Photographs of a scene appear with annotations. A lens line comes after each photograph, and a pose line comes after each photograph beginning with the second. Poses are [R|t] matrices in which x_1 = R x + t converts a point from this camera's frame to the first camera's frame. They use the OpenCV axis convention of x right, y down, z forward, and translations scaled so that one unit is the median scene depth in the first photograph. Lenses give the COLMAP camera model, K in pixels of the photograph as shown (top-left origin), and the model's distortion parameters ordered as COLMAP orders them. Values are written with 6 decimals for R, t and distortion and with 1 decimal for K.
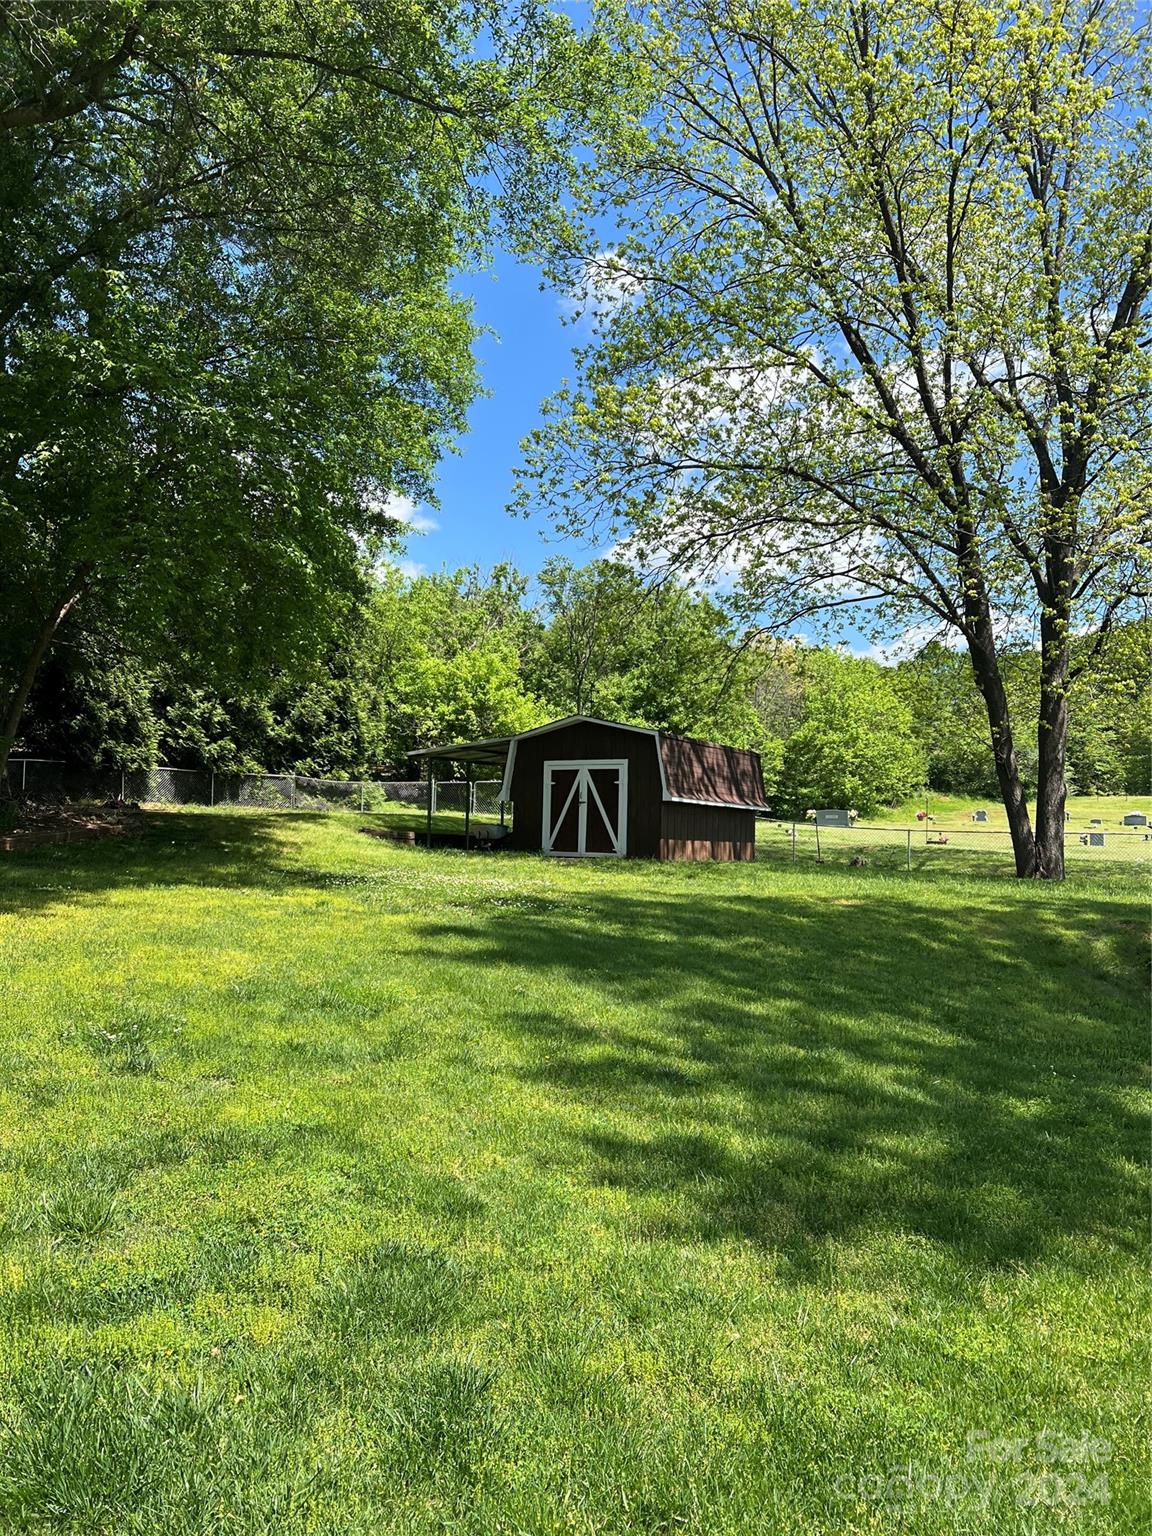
lens RADIAL K [[1142.8, 0, 576.5], [0, 1142.8, 766.3], [0, 0, 1]] dist [0.034190, -0.028945]
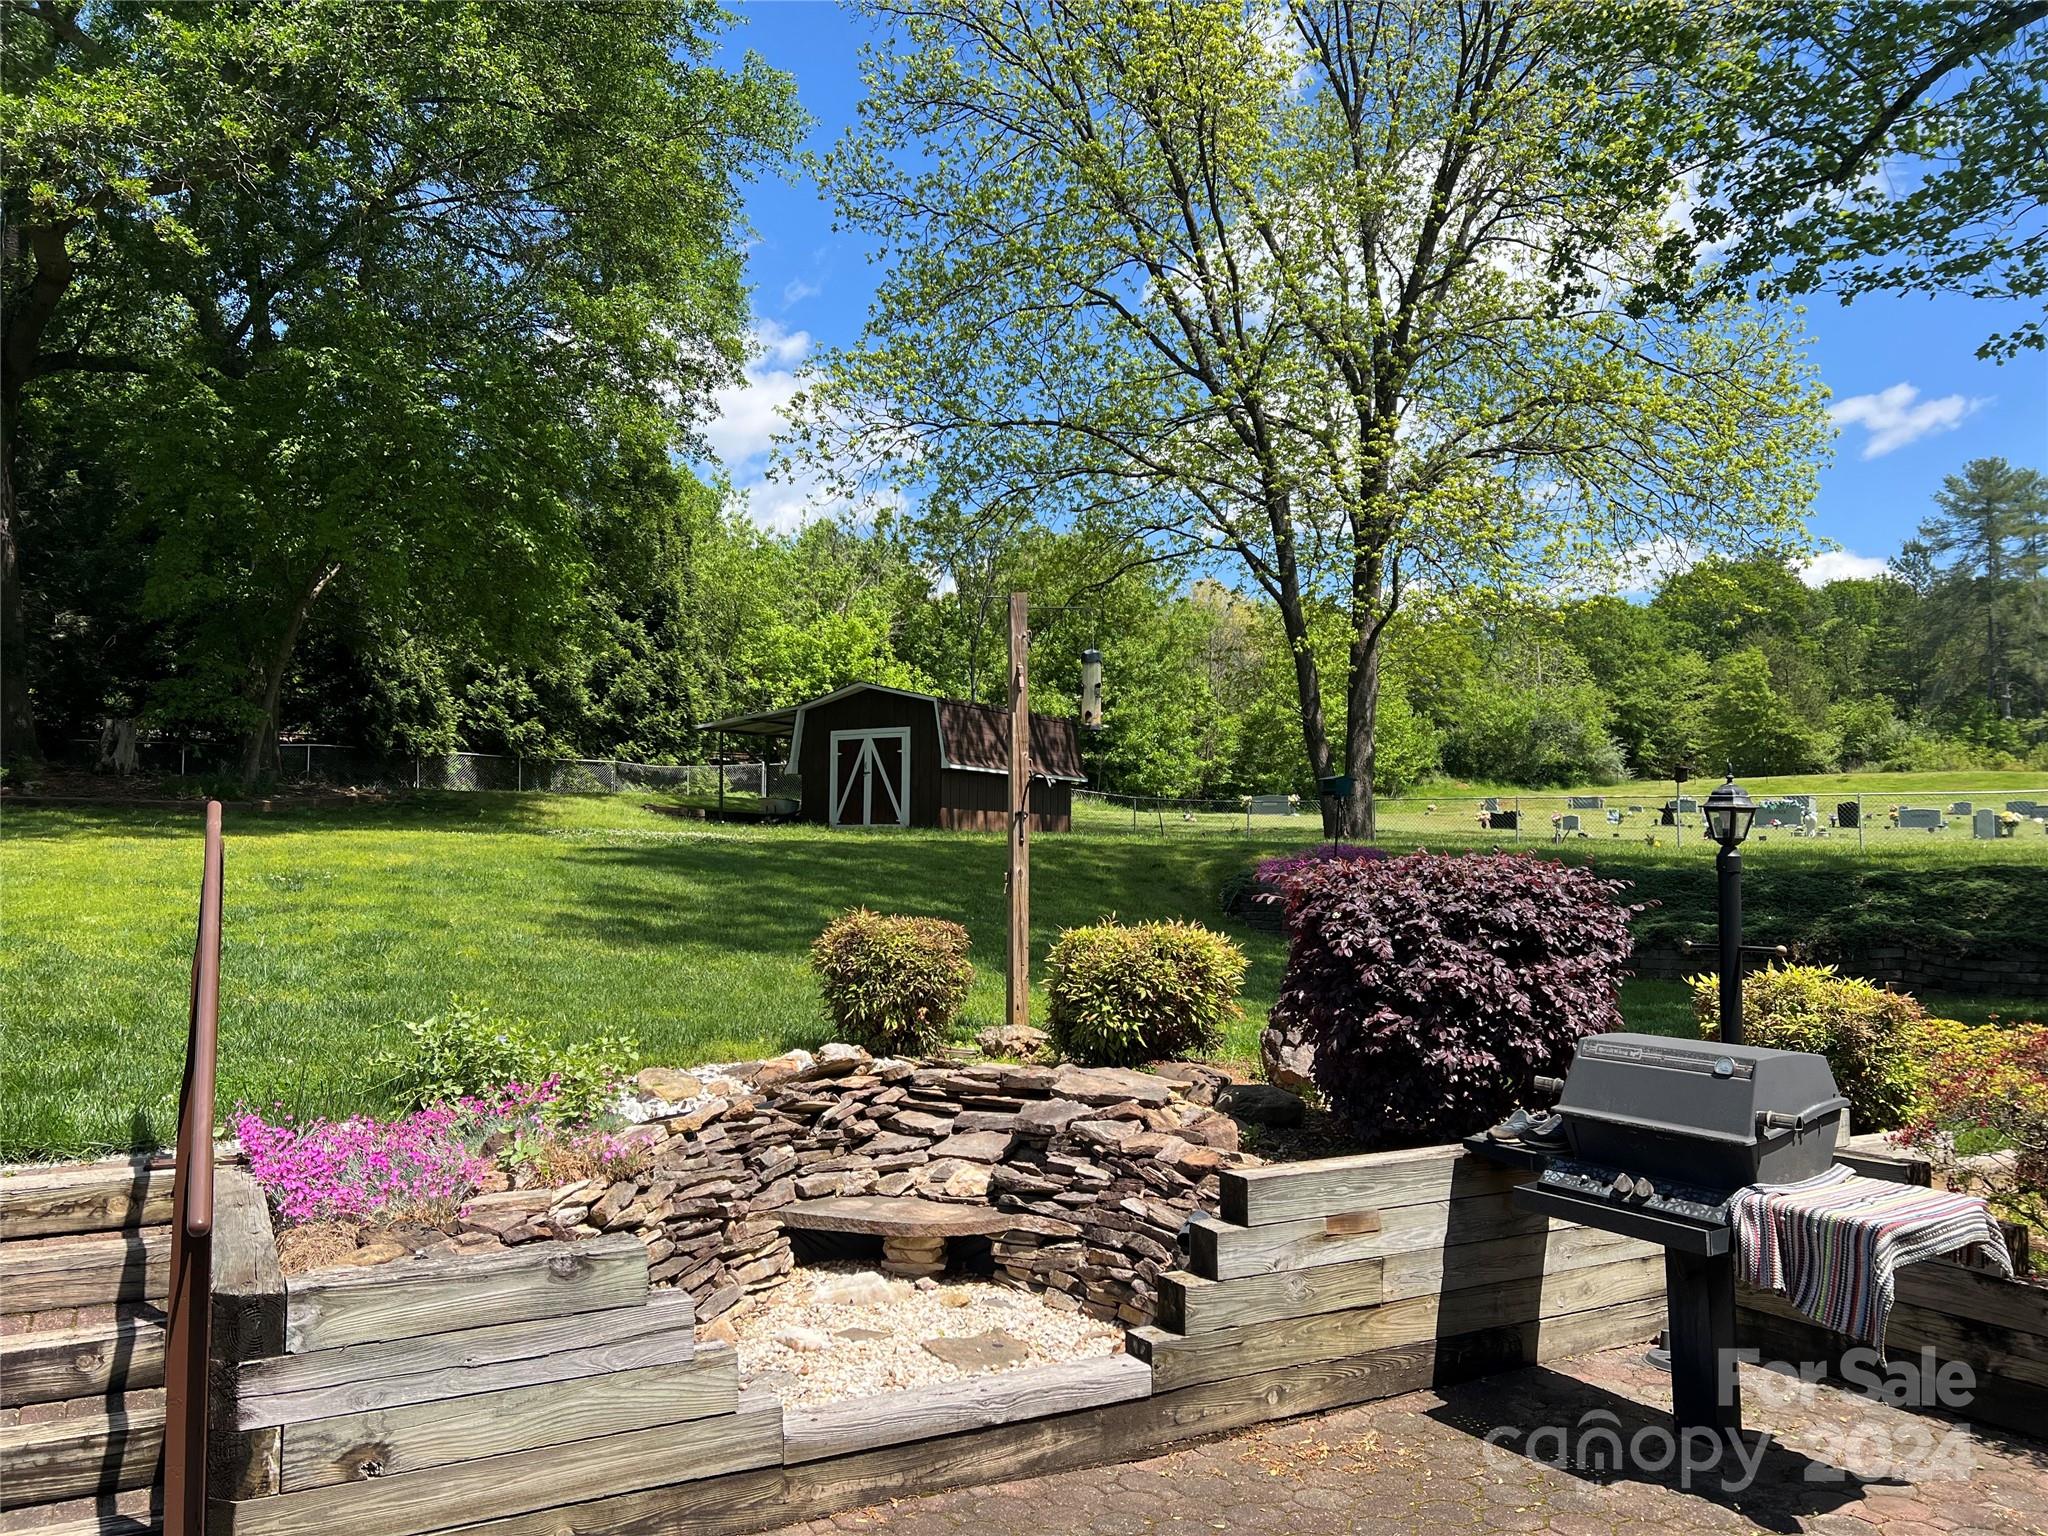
lens RADIAL K [[1523.7, 0, 1024.4], [0, 1523.7, 772.4], [0, 0, 1]] dist [0.034190, -0.028945]
pose [[0.999304, -0.017396, -0.032996, 0.116372], [0.017597, 0.999828, 0.005820, 0.016884], [0.032889, -0.006396, 0.999439, -0.182071]]
